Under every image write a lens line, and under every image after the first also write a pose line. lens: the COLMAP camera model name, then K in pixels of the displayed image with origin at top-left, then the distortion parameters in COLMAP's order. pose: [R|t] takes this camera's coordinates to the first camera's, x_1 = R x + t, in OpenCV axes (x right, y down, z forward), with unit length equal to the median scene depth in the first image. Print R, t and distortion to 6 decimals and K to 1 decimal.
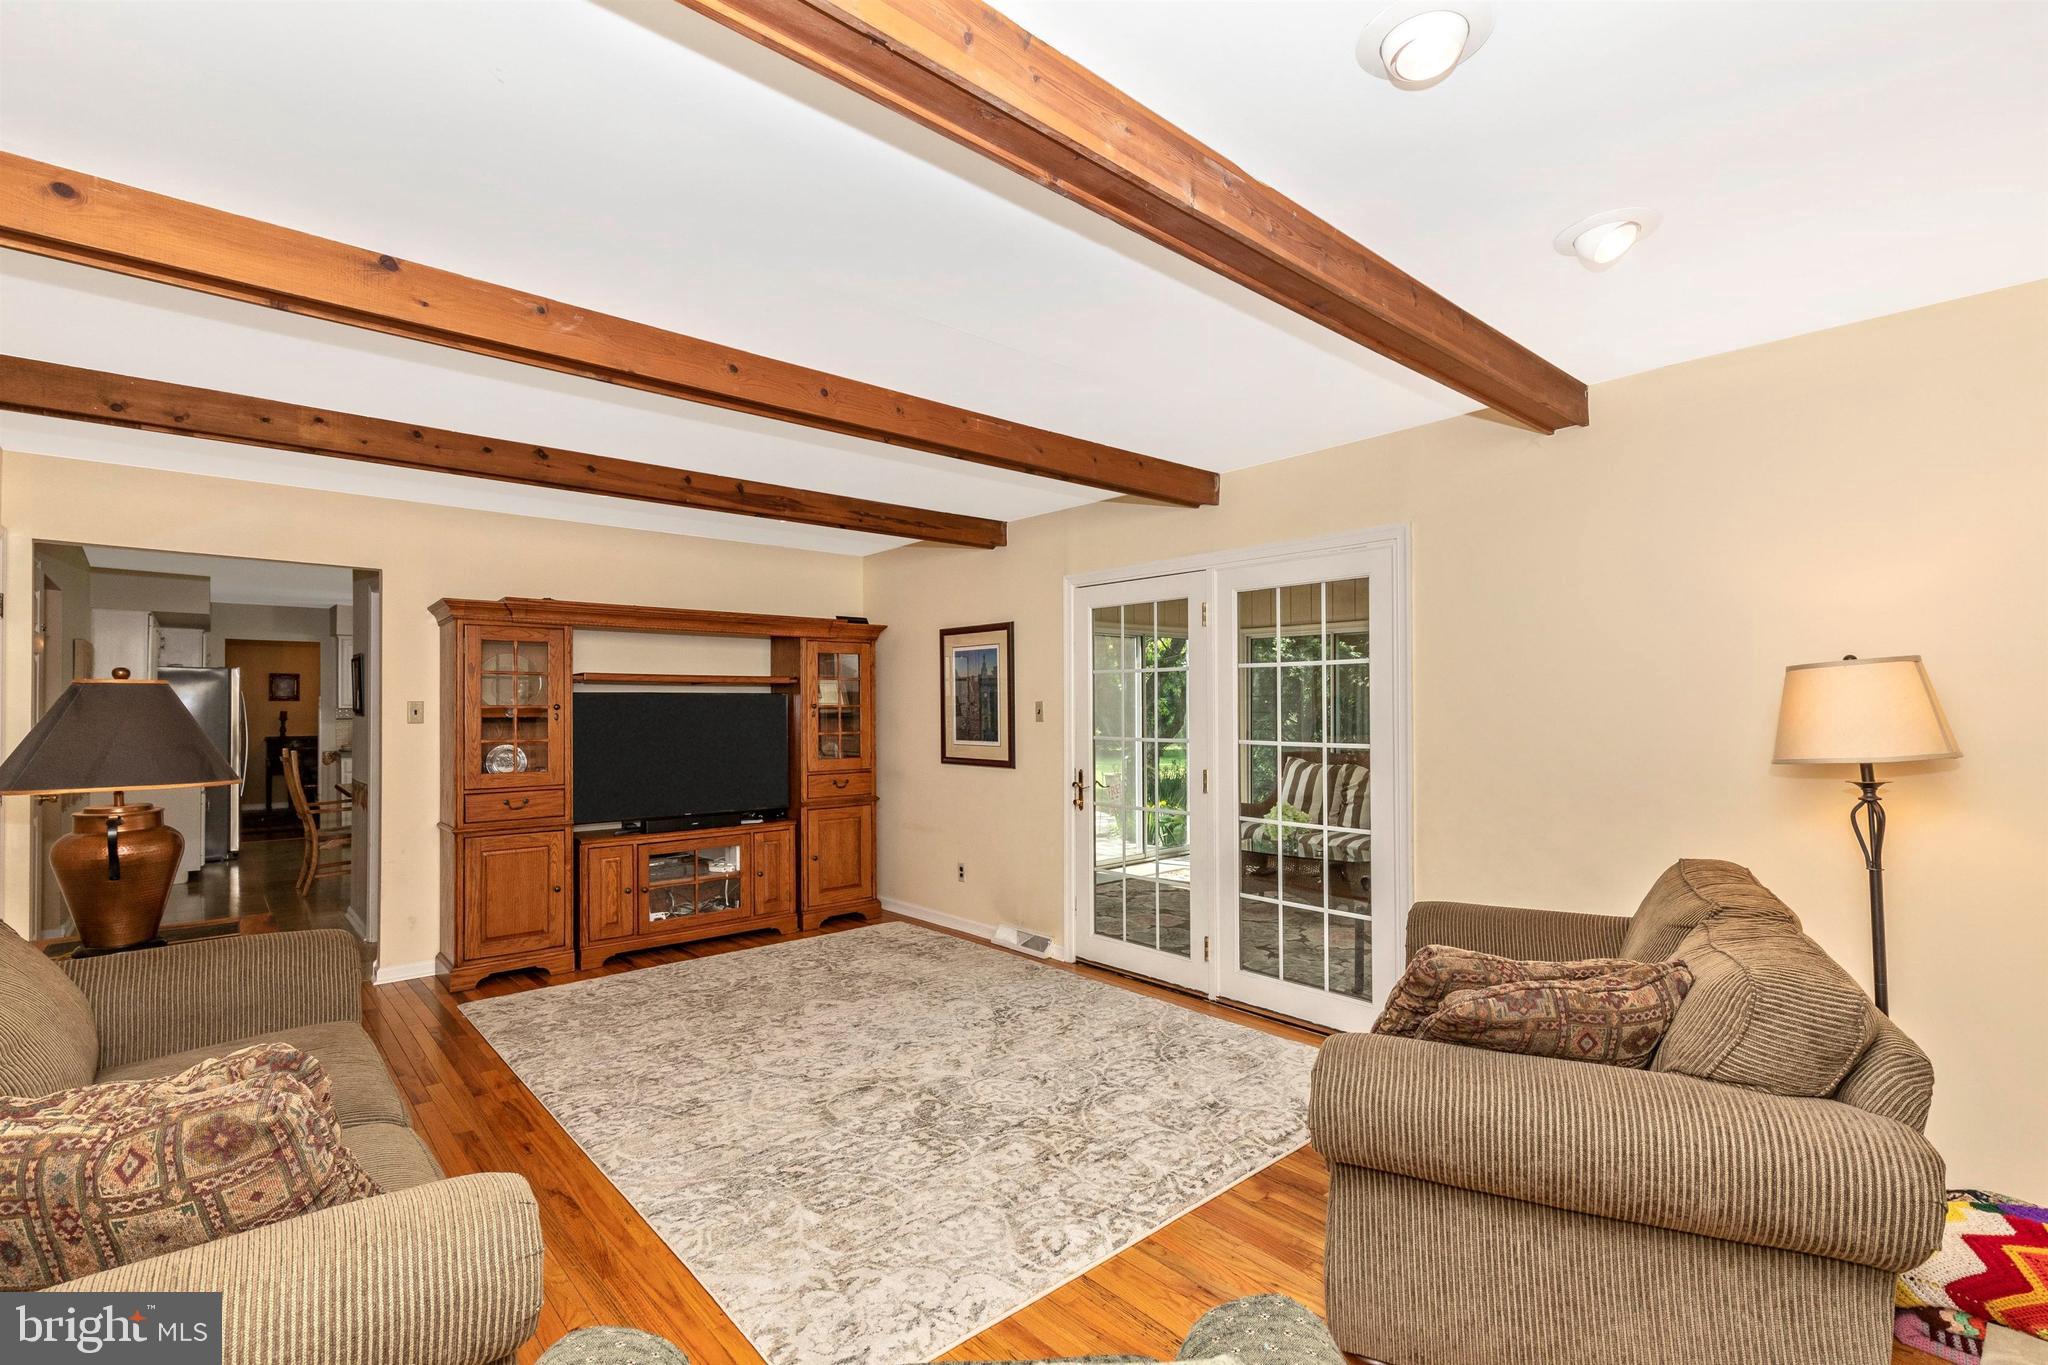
lens RADIAL K [[922.7, 0, 1034.8], [0, 922.7, 694.8], [0, 0, 1]] dist [0.012300, -0.000434]
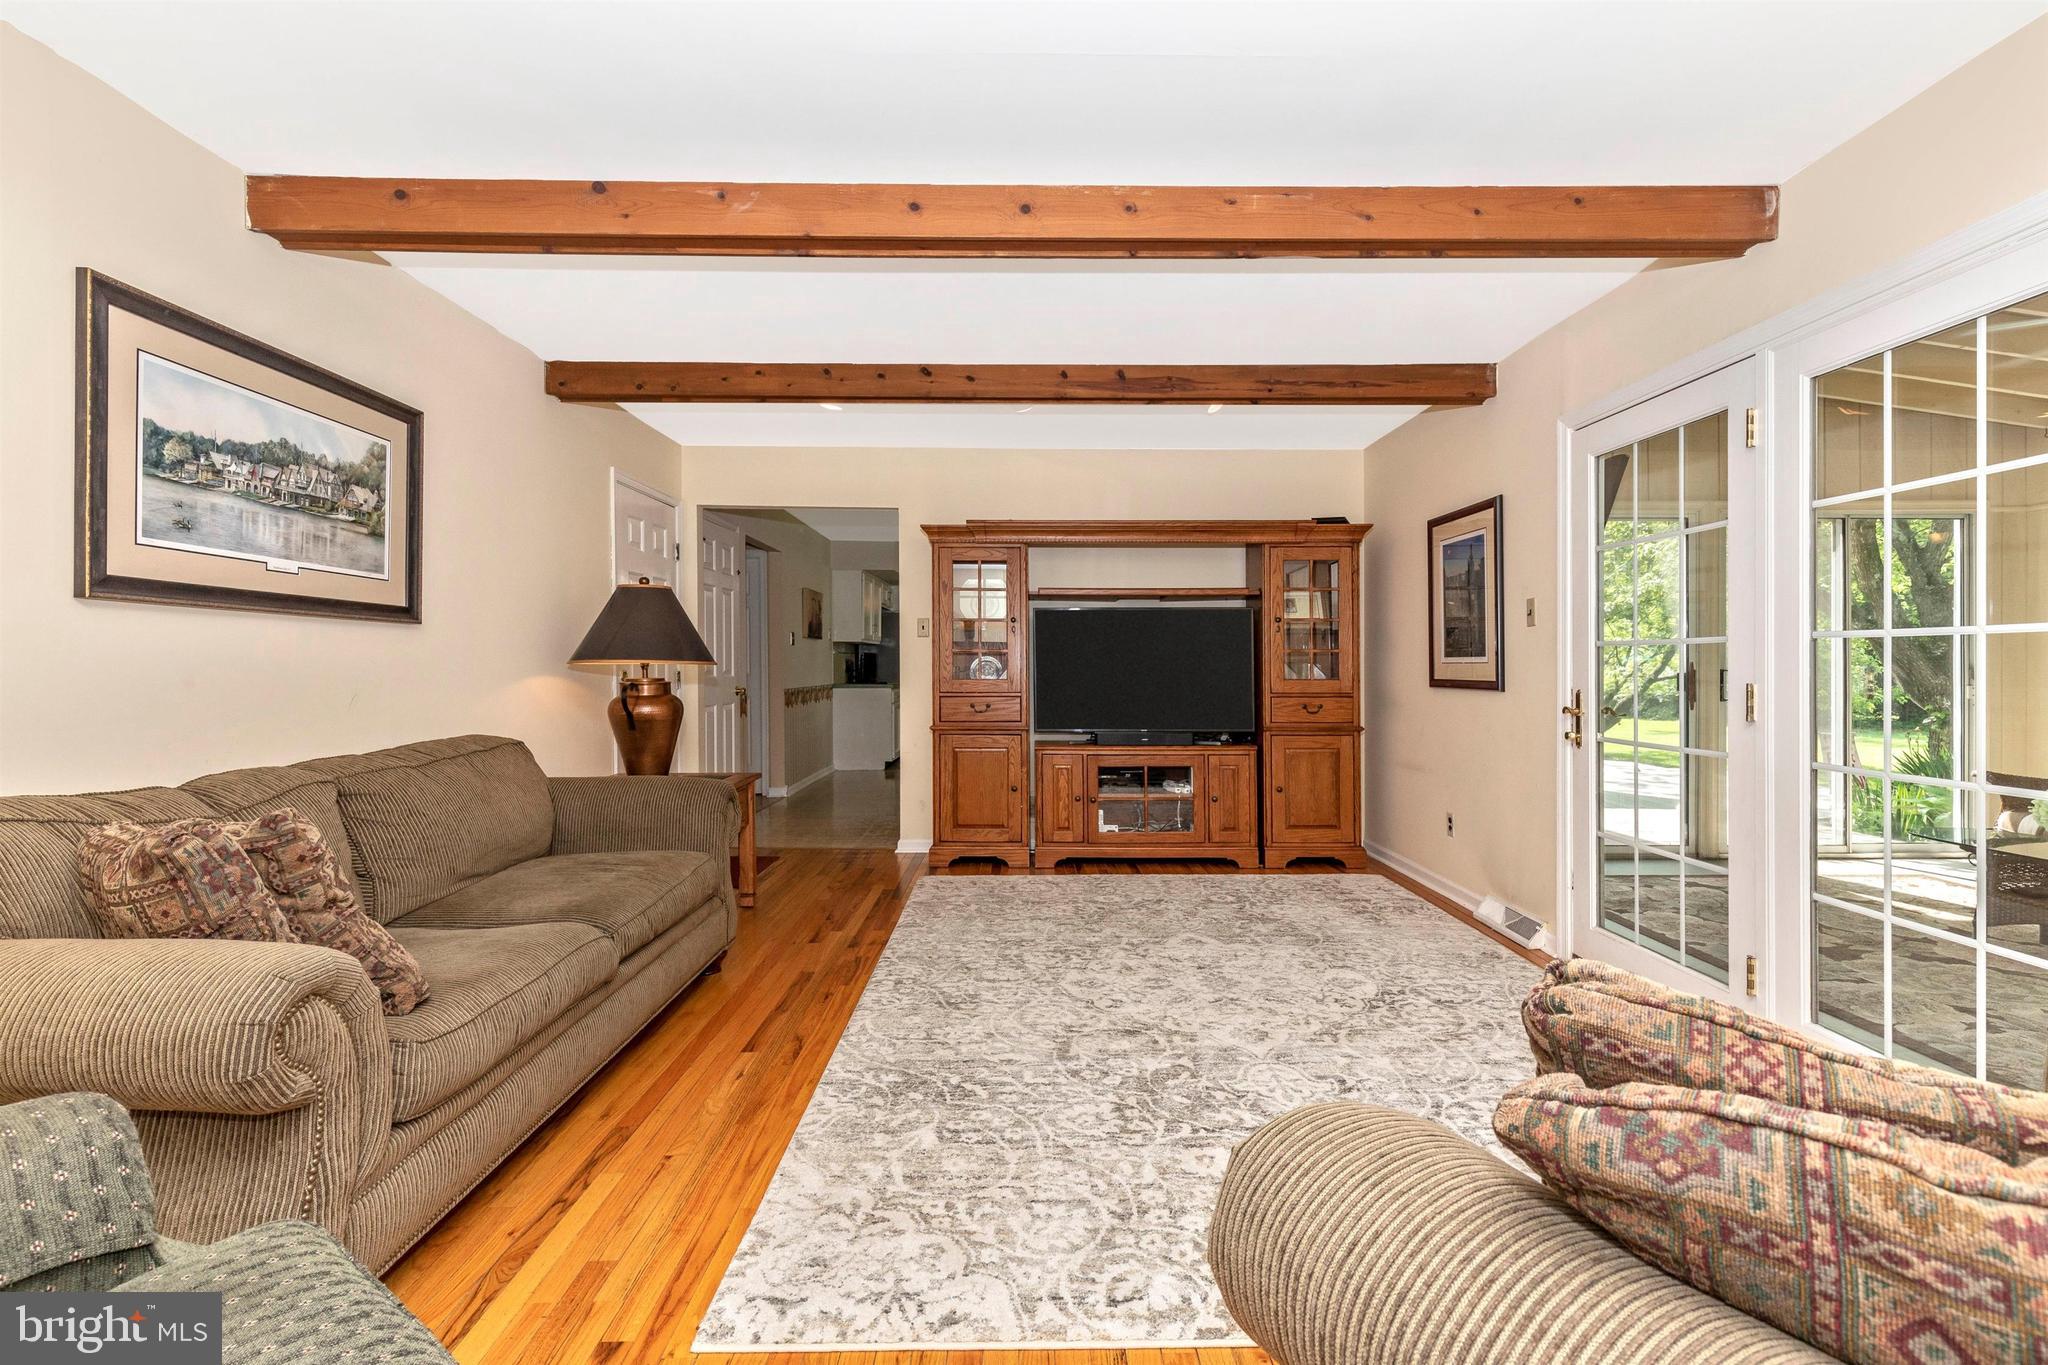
lens RADIAL K [[922.7, 0, 1031.4], [0, 922.7, 667.0], [0, 0, 1]] dist [0.012300, -0.000434]
pose [[0.757649, 0.005487, -0.652640, 0.201771], [0.007833, 0.999816, 0.017500, 0.049788], [0.652616, -0.018371, 0.757466, 0.202541]]
